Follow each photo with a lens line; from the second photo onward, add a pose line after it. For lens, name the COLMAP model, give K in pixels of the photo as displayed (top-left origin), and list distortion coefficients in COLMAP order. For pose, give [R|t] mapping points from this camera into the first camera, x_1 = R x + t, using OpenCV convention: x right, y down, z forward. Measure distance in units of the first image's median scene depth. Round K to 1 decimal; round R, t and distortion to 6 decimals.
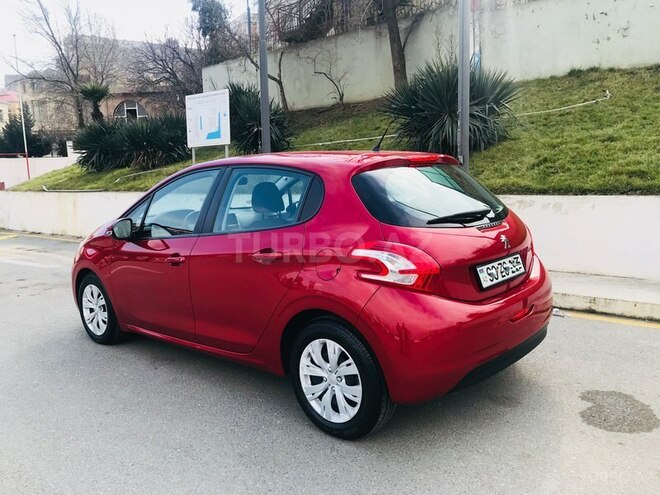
lens RADIAL K [[551.4, 0, 327.1], [0, 551.4, 245.5], [0, 0, 1]] dist [0.030535, 0.000527]
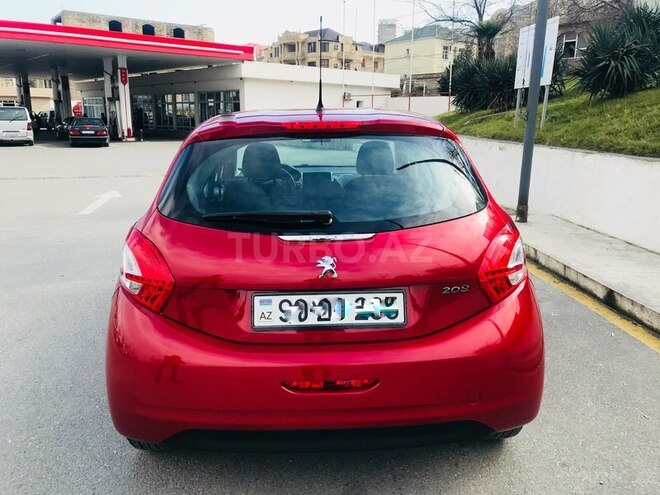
lens RADIAL K [[551.4, 0, 327.1], [0, 551.4, 245.5], [0, 0, 1]] dist [0.030535, 0.000527]
pose [[0.707271, 0.196933, -0.678959, 0.196496], [-0.121218, 0.979975, 0.157971, -0.035159], [0.696472, -0.029426, 0.716980, 0.140802]]
